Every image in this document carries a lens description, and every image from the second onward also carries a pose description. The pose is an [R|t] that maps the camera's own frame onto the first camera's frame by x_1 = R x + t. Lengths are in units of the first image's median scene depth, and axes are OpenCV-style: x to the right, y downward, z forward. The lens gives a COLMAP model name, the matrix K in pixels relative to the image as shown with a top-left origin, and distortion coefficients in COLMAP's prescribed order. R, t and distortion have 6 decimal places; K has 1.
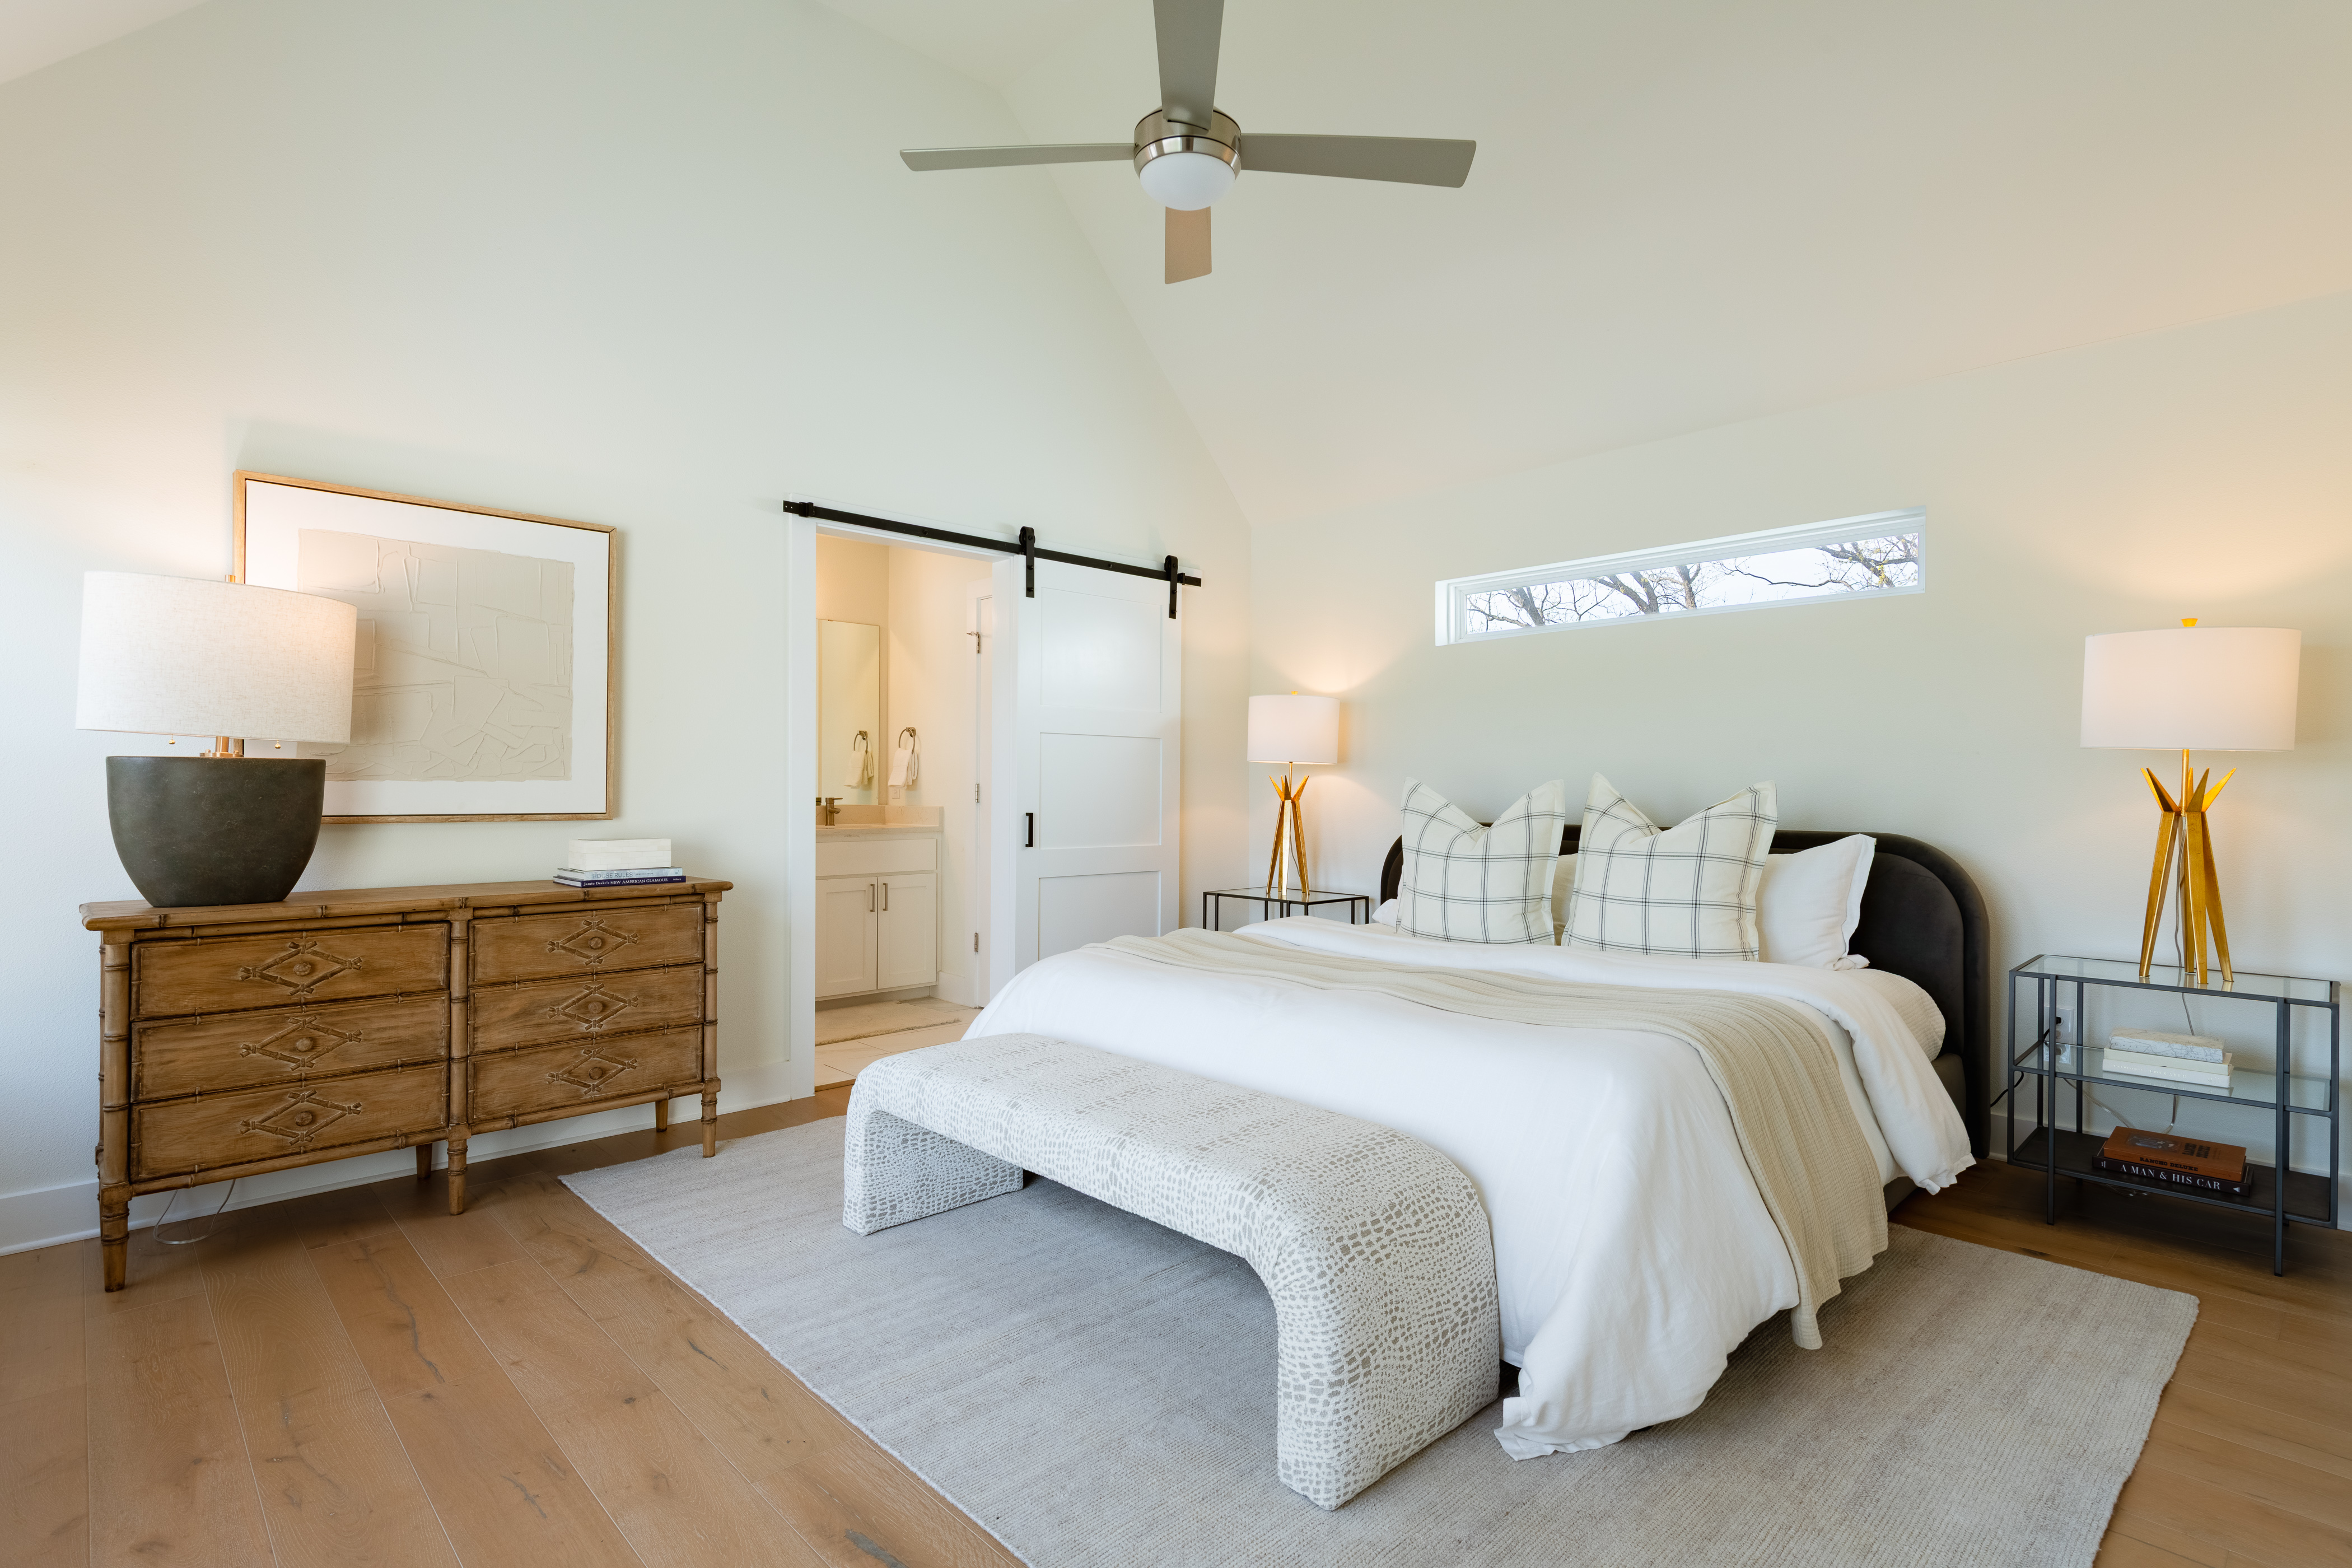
lens RADIAL K [[1160.5, 0, 1176.0], [0, 1160.5, 784.0], [0, 0, 1]] dist [-0.001068, -0.000502]
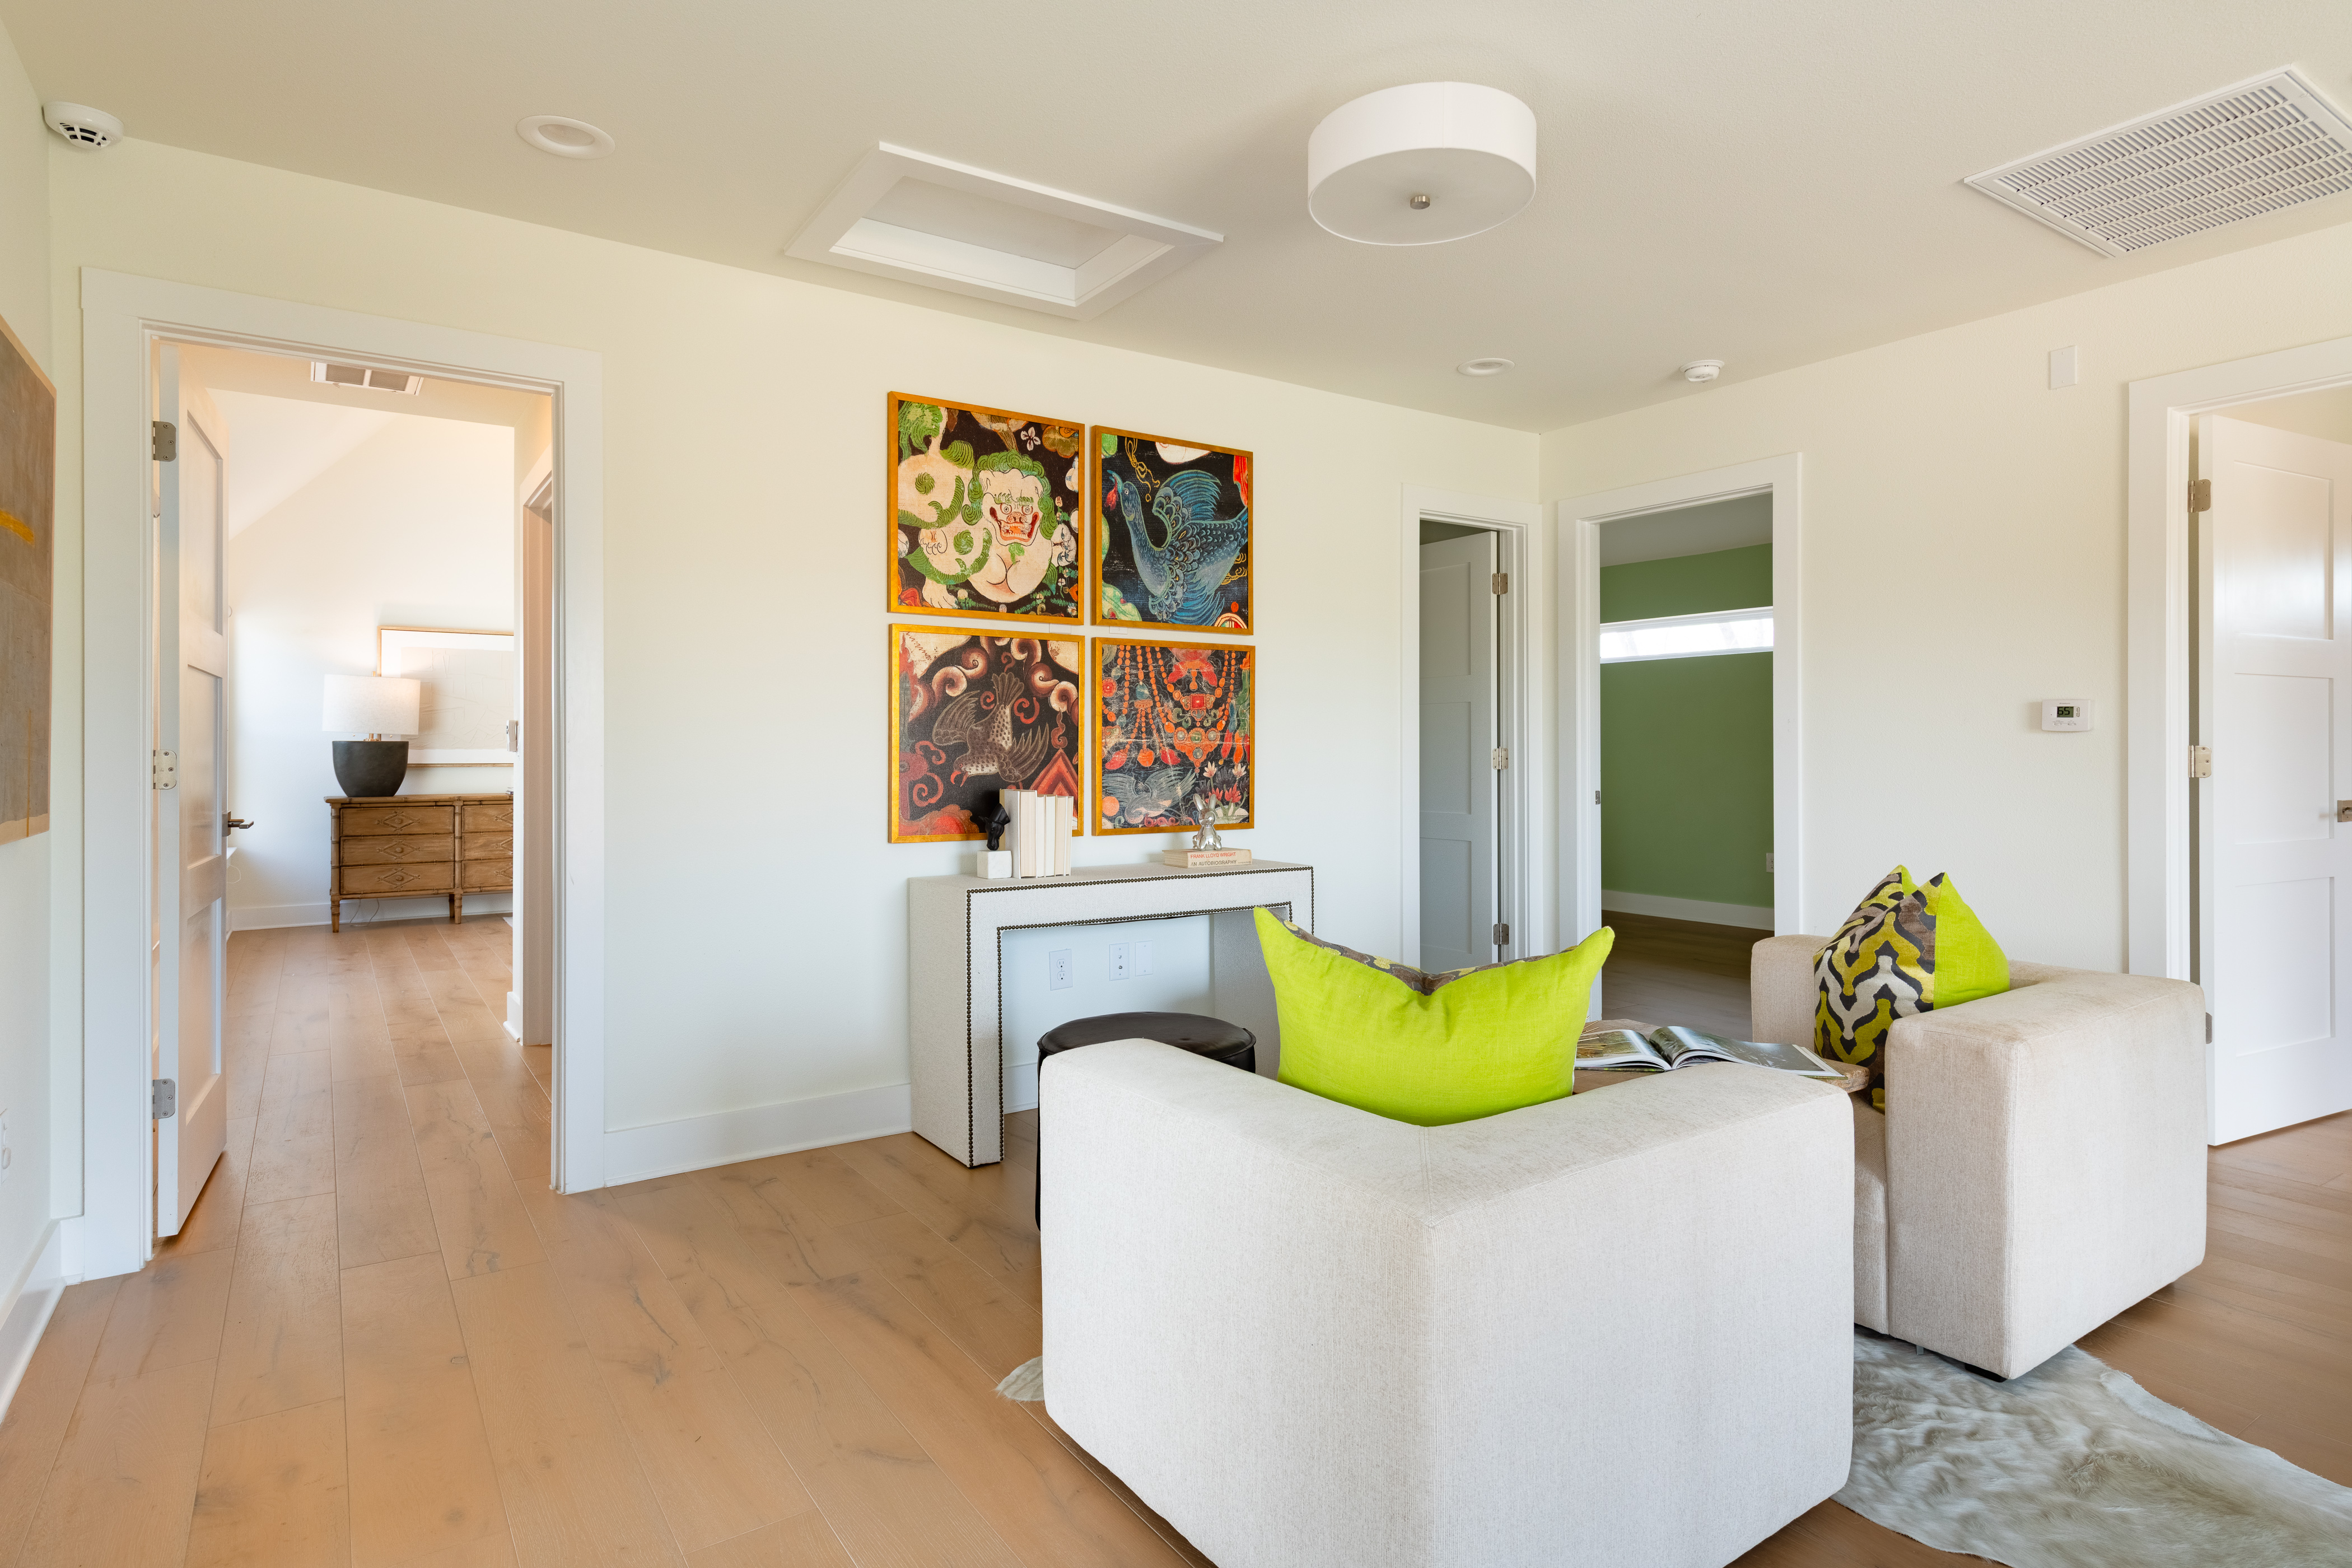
lens RADIAL K [[1273.9, 0, 1172.3], [0, 1273.9, 747.2], [0, 0, 1]] dist [0.000196, 0.000031]
pose [[0.986320, -0.007255, -0.164682, 1.306973], [0.006931, 0.999973, -0.002545, 0.009729], [0.164696, 0.001368, 0.986343, -1.401966]]
